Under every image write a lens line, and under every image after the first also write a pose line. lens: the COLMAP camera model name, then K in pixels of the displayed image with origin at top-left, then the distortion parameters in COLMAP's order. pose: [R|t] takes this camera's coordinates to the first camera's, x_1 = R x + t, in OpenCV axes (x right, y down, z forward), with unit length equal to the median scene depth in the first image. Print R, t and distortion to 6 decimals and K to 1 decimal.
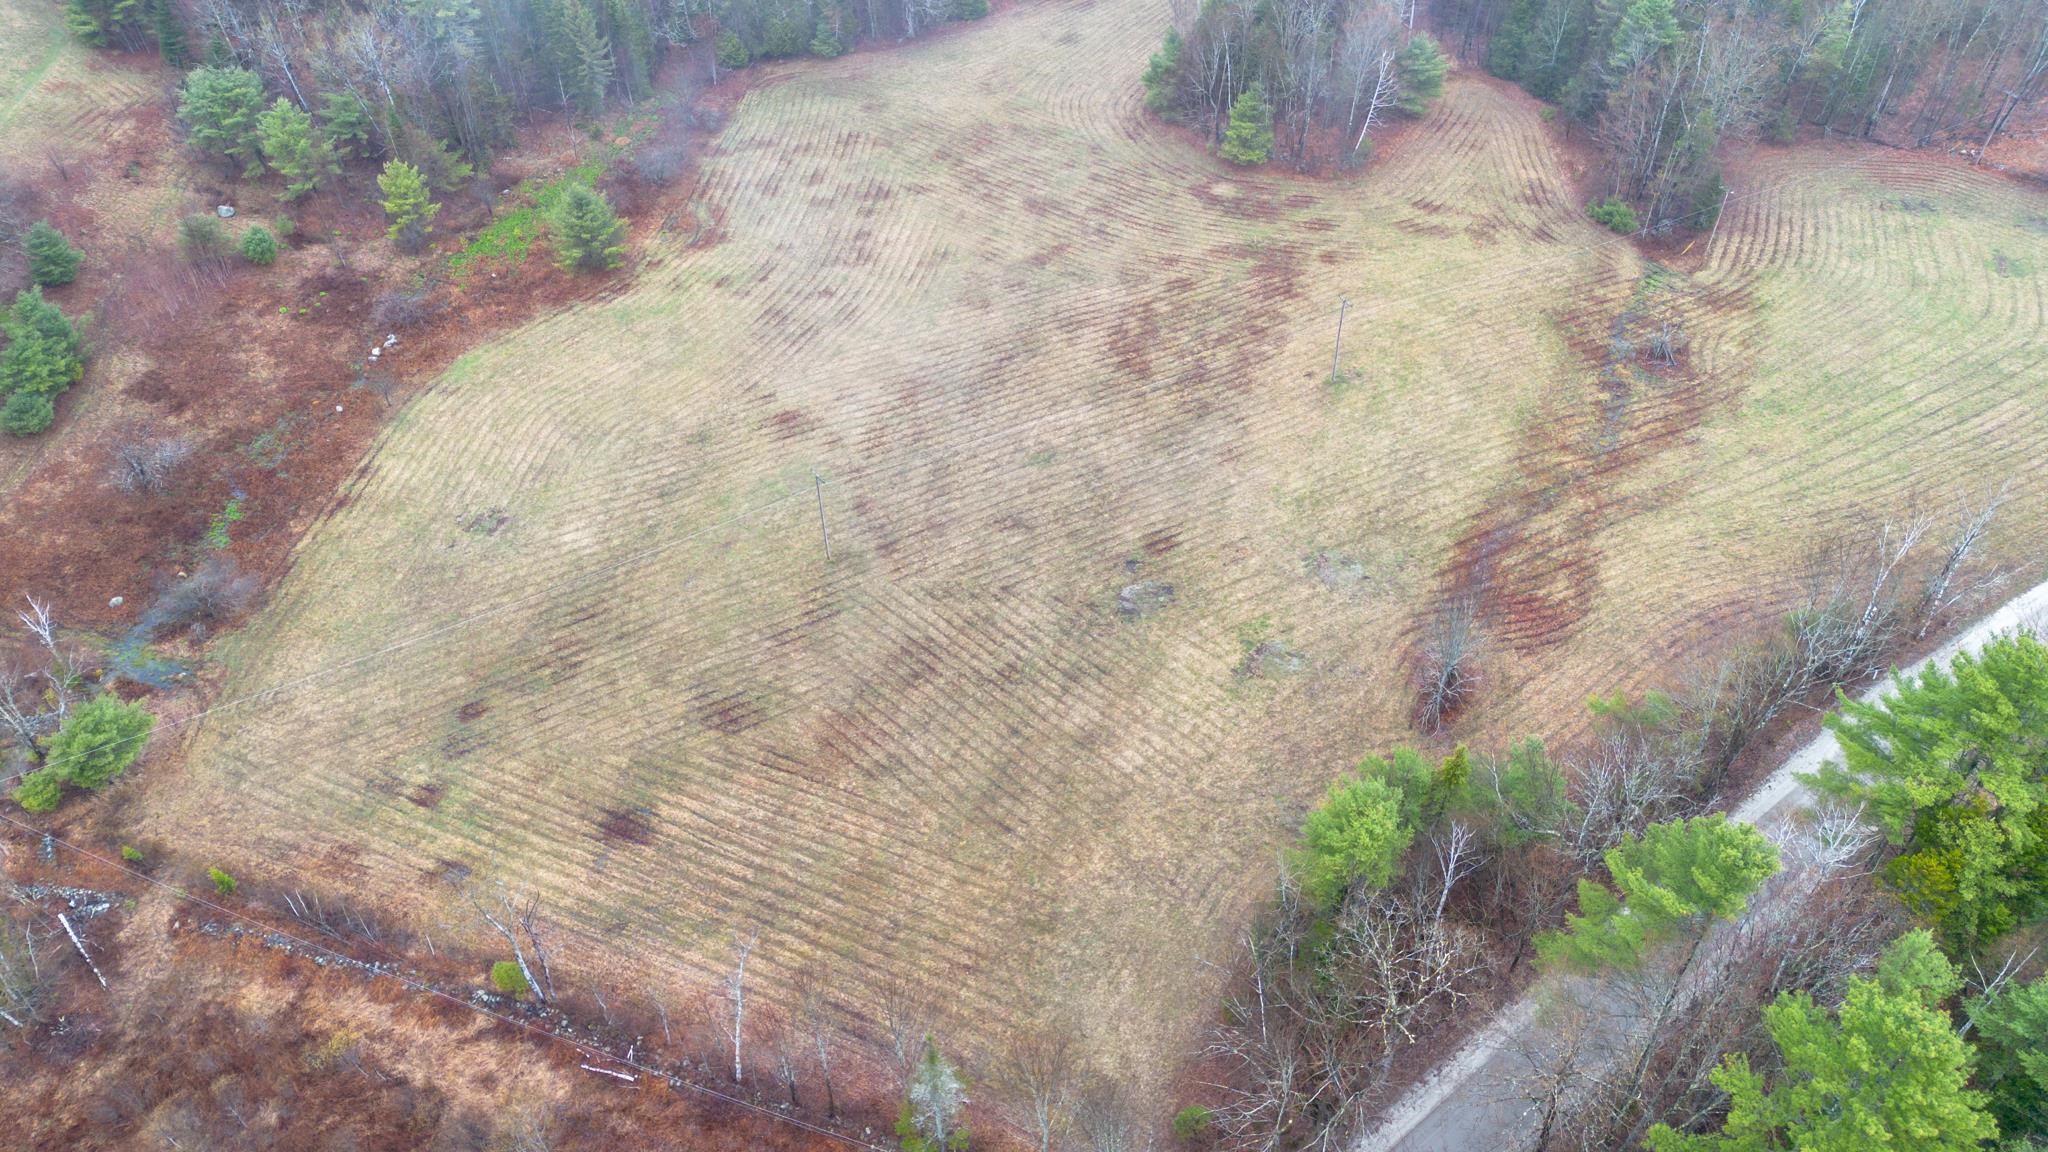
lens RADIAL K [[1439.5, 0, 1014.9], [0, 1439.5, 577.3], [0, 0, 1]] dist [0.069830, -0.061714]
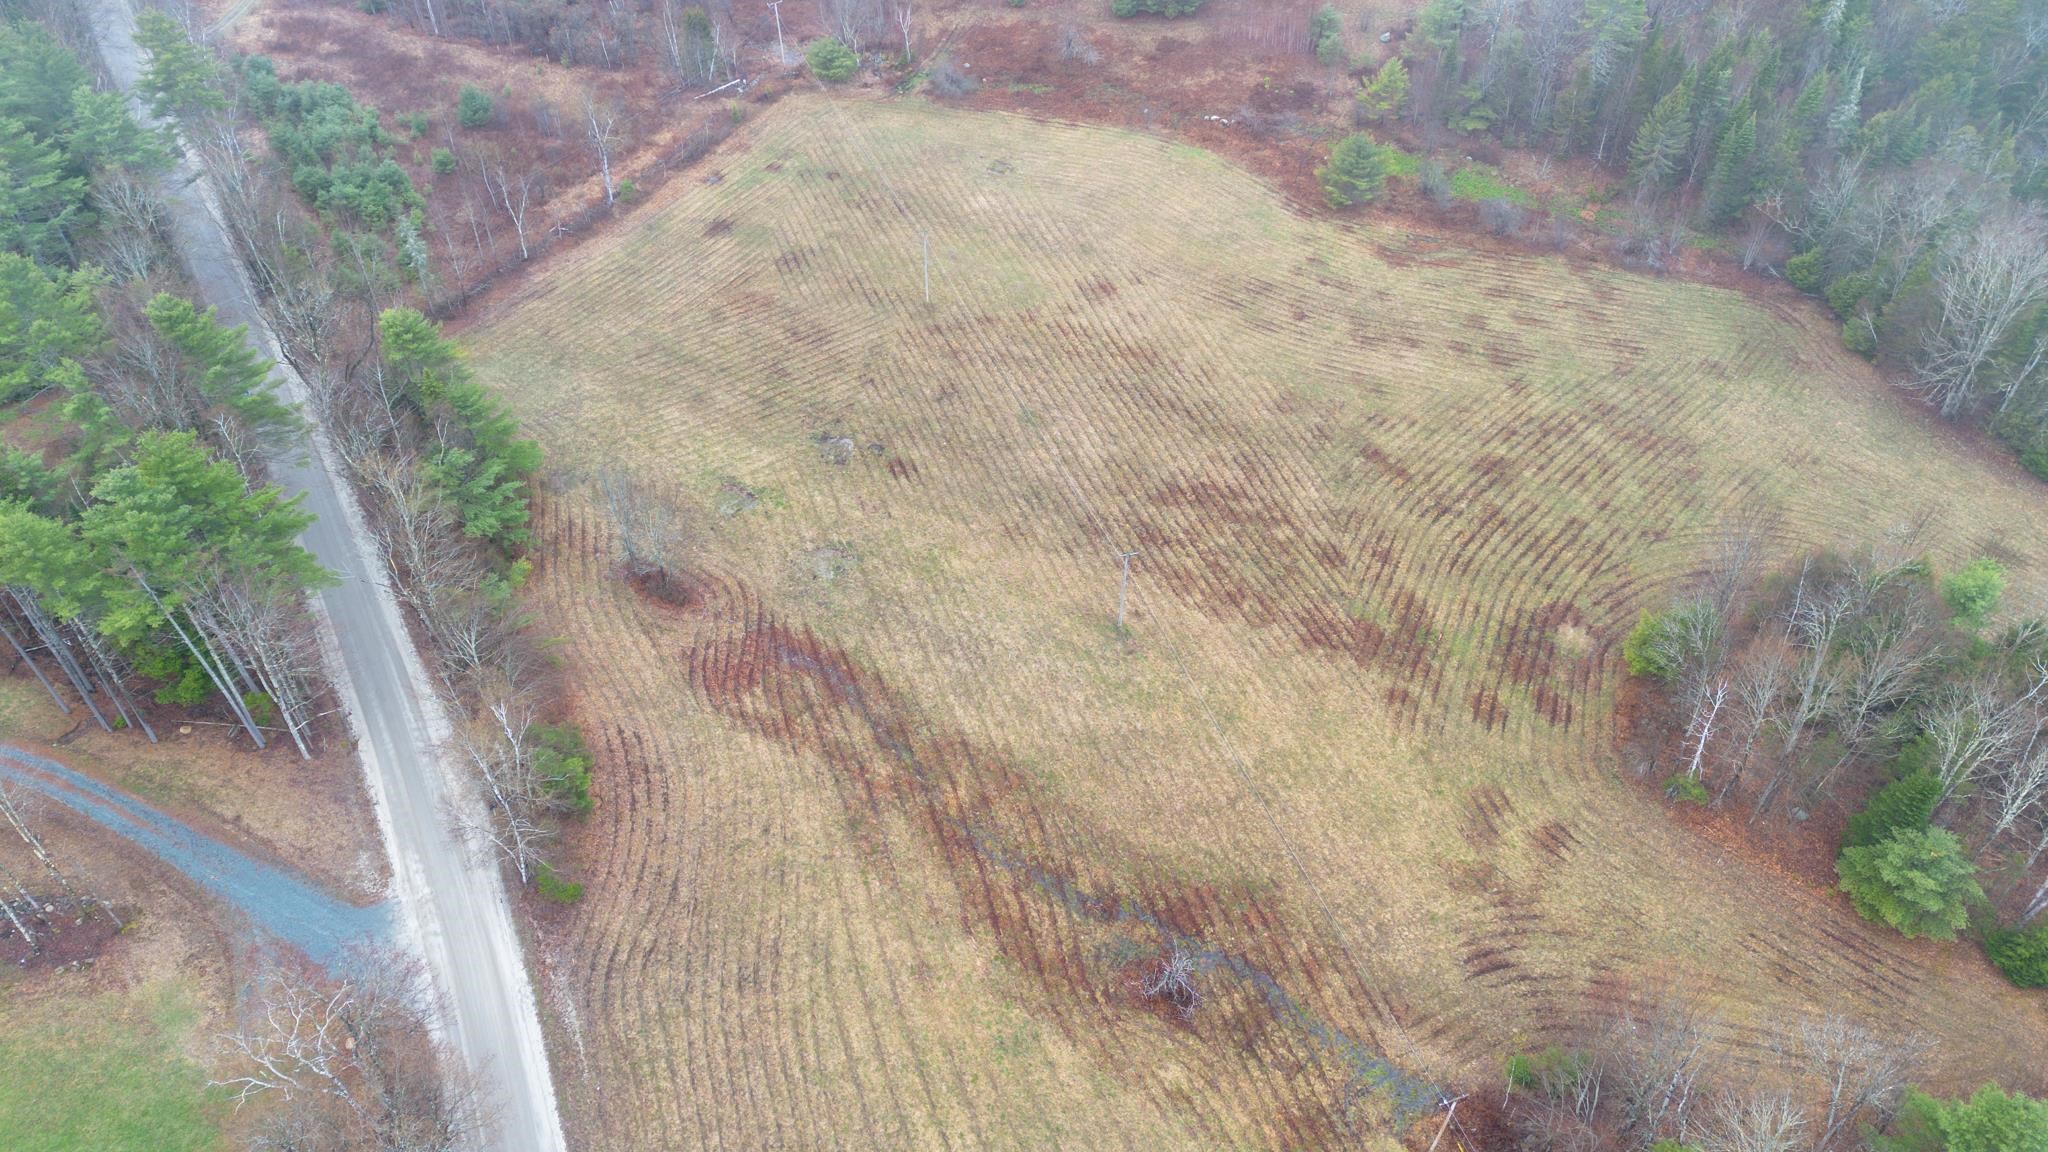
lens RADIAL K [[1439.5, 0, 1025.0], [0, 1439.5, 571.4], [0, 0, 1]] dist [0.069830, -0.061714]
pose [[-0.116022, 0.710521, -0.694045, 0.827018], [-0.702020, 0.435658, 0.563355, -0.616595], [0.702642, 0.552596, 0.448254, 0.517038]]
